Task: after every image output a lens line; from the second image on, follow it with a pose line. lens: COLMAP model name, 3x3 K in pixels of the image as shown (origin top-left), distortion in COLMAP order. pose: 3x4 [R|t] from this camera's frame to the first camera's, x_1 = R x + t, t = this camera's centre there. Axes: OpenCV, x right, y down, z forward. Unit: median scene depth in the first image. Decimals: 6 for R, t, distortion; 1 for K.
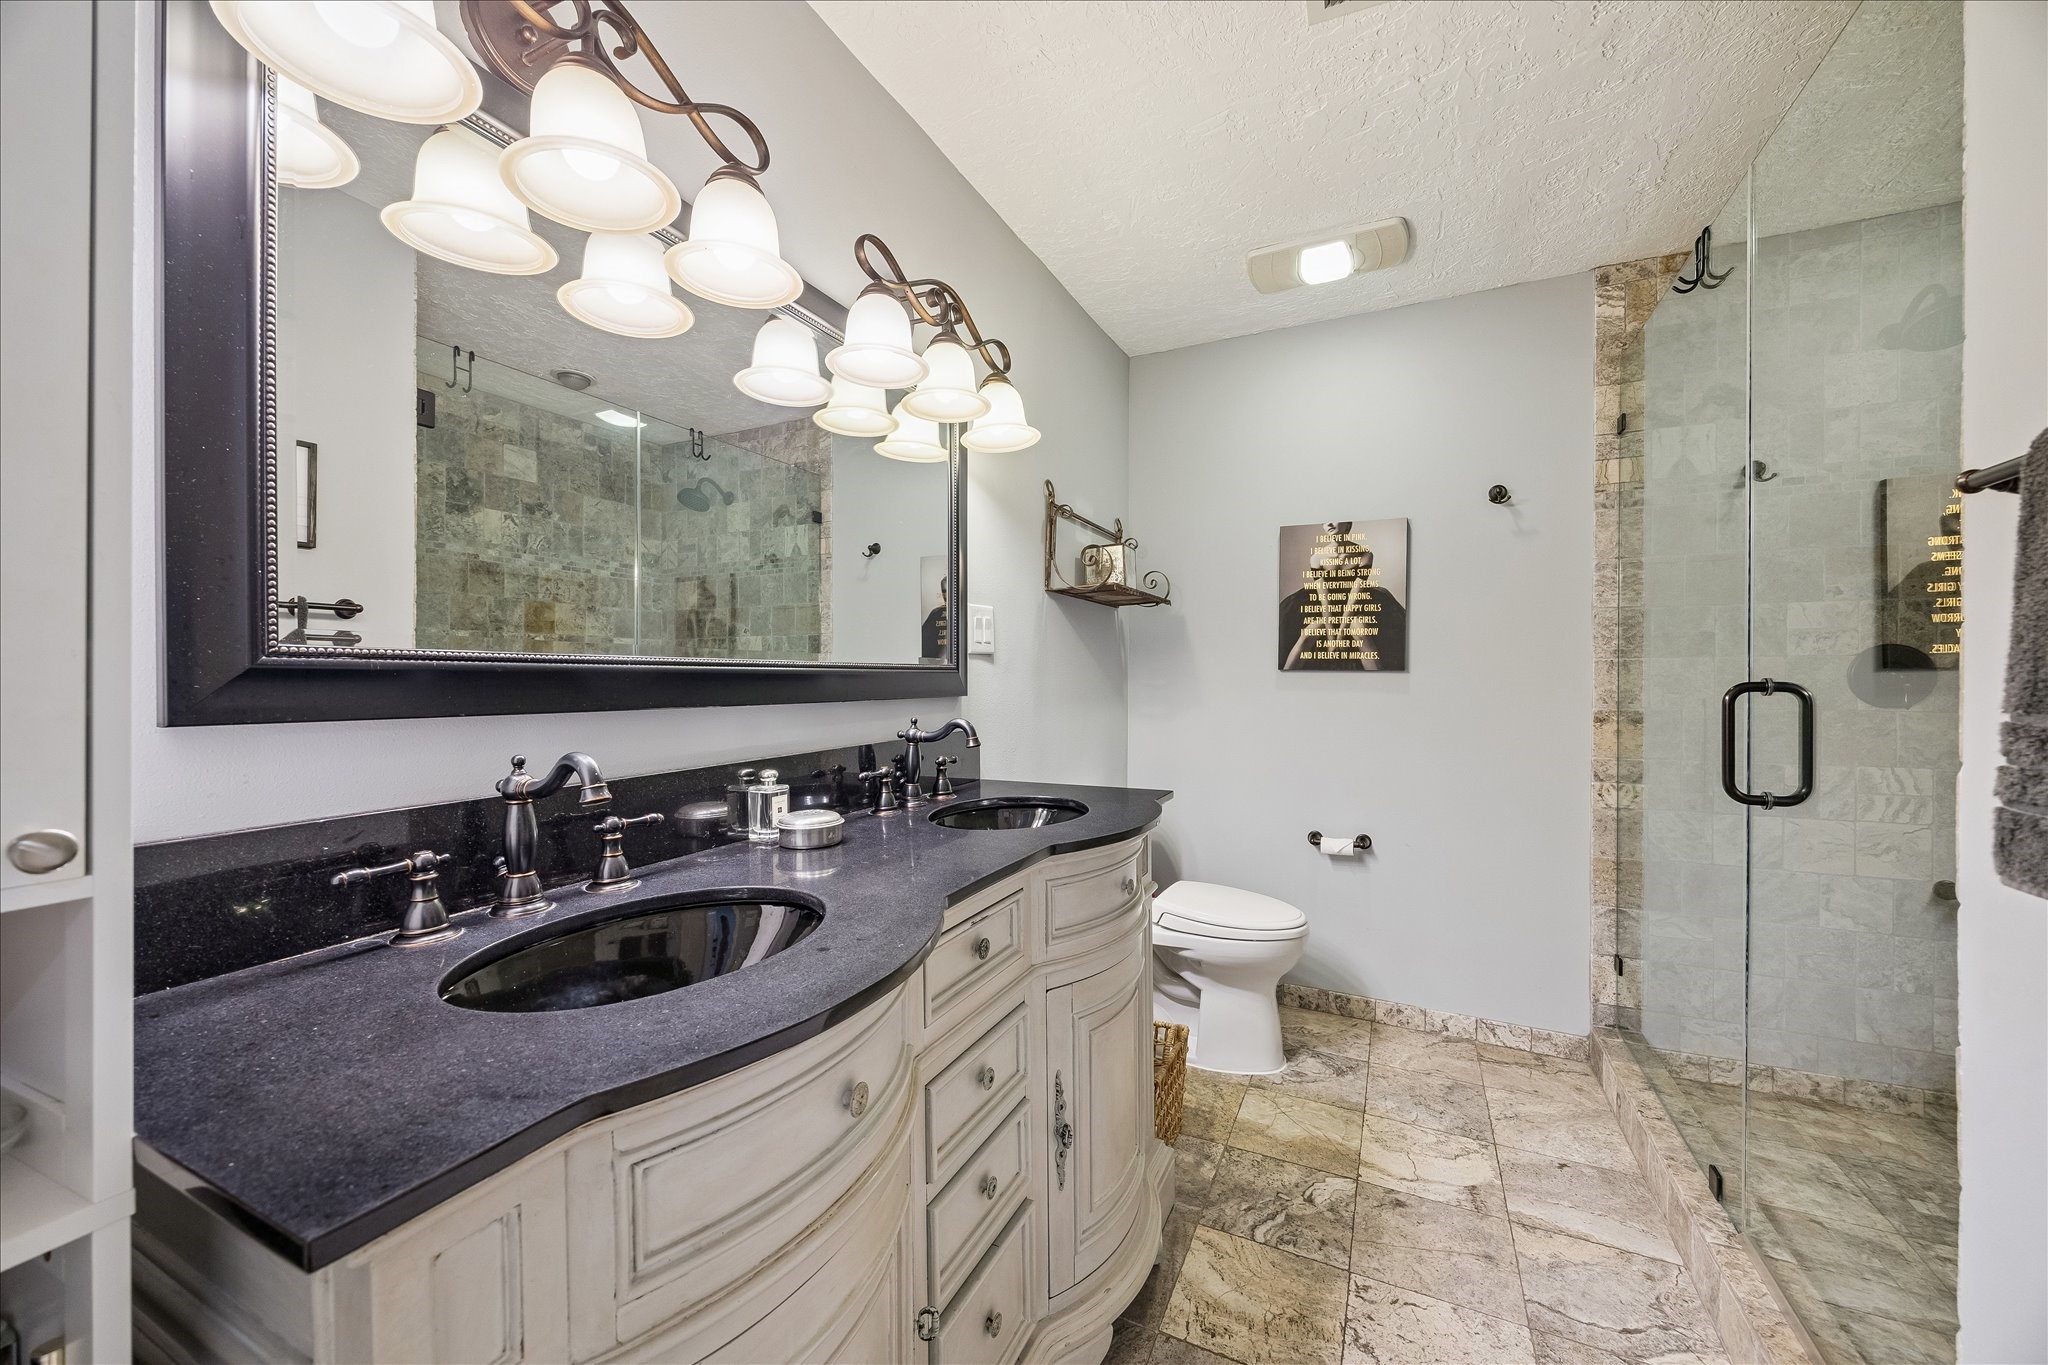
lens RADIAL K [[806.8, 0, 1029.2], [0, 806.8, 713.8], [0, 0, 1]] dist [-0.002106, -0.000135]
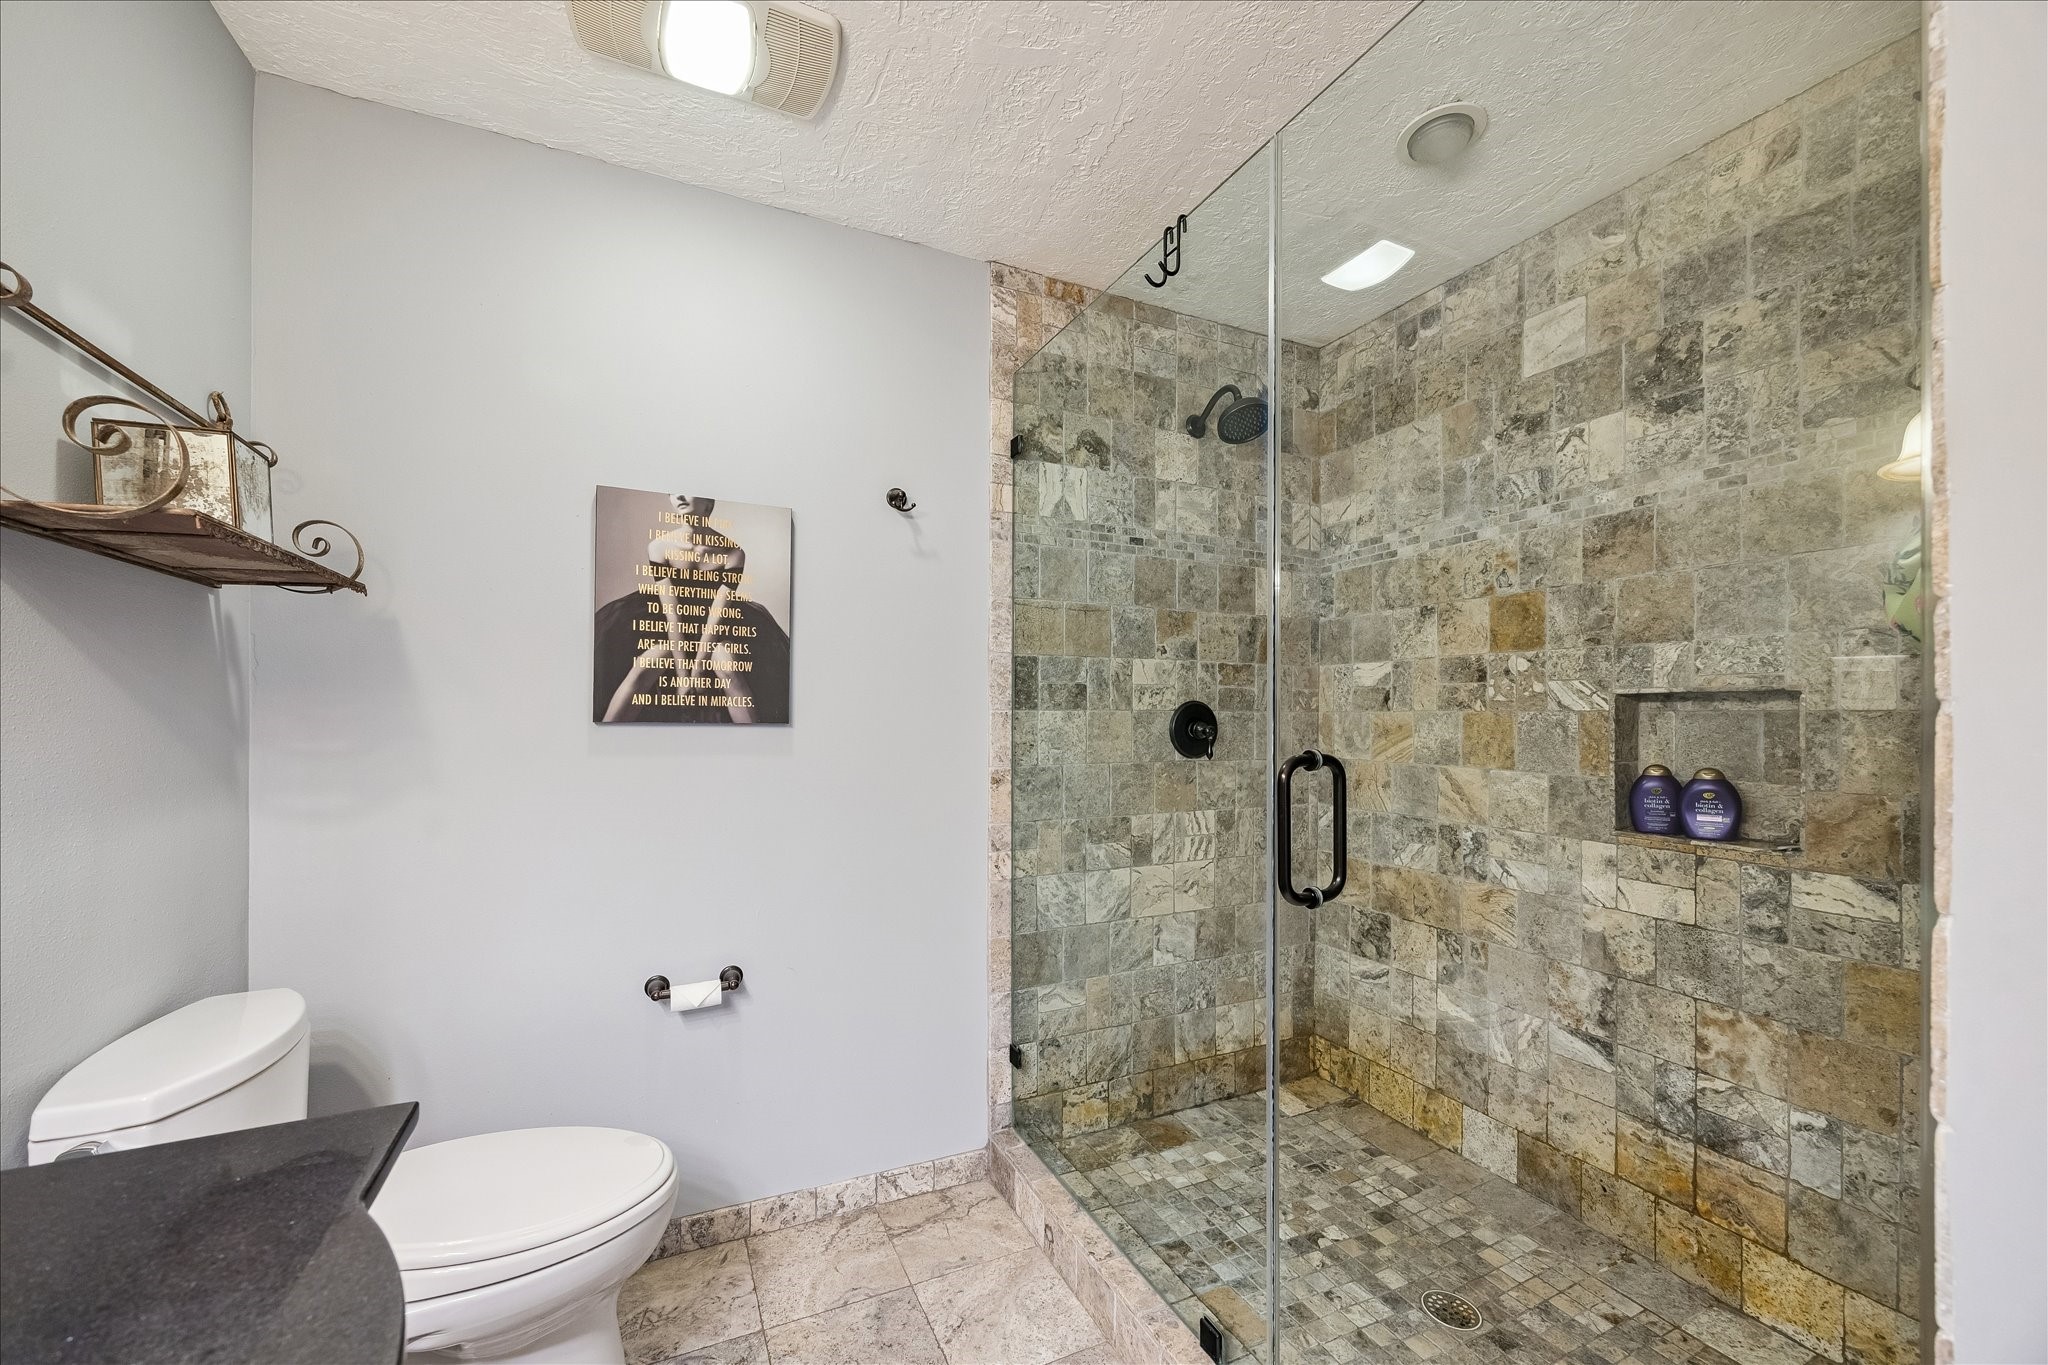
lens RADIAL K [[806.8, 0, 1029.2], [0, 806.8, 713.8], [0, 0, 1]] dist [-0.002106, -0.000135]
pose [[0.632166, 0.002979, 0.774827, 0.051185], [0.029856, 0.999156, -0.028200, -0.036184], [-0.774257, 0.040960, 0.631544, 0.389674]]
